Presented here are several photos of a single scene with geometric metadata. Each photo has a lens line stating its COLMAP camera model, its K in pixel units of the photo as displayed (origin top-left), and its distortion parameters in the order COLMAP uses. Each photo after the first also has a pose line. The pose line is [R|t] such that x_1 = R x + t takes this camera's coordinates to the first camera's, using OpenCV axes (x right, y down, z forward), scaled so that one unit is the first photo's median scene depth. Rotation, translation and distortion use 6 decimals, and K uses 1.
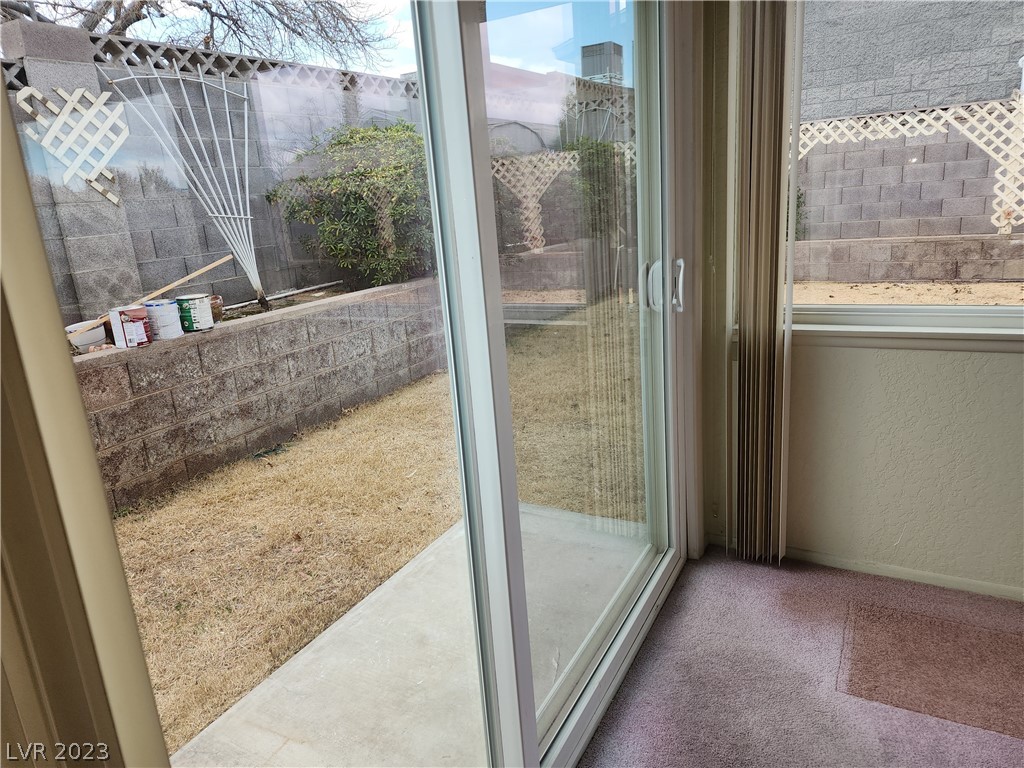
lens RADIAL K [[681.5, 0, 503.6], [0, 681.5, 385.0], [0, 0, 1]] dist [0.089948, -0.089851]
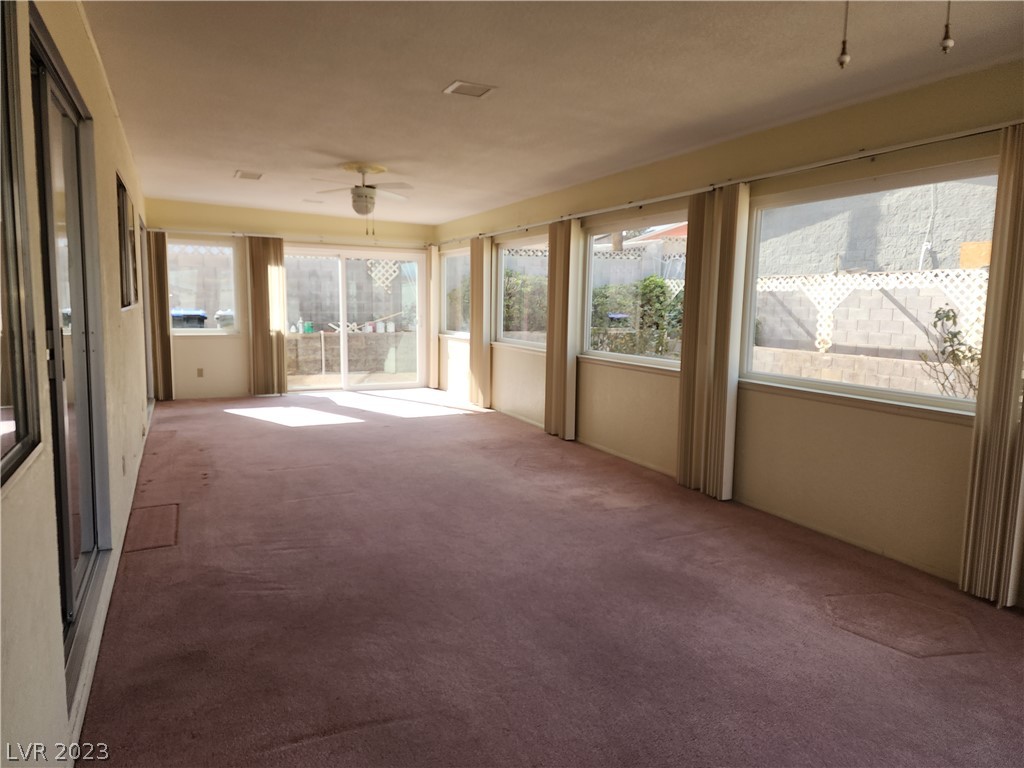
lens RADIAL K [[679.8, 0, 512.1], [0, 679.8, 378.4], [0, 0, 1]] dist [0.093204, -0.095925]
pose [[0.808059, 0.153737, -0.568688, 1.829717], [-0.228697, 0.971500, -0.062327, 0.196170], [0.542898, 0.180421, 0.820189, -1.263099]]
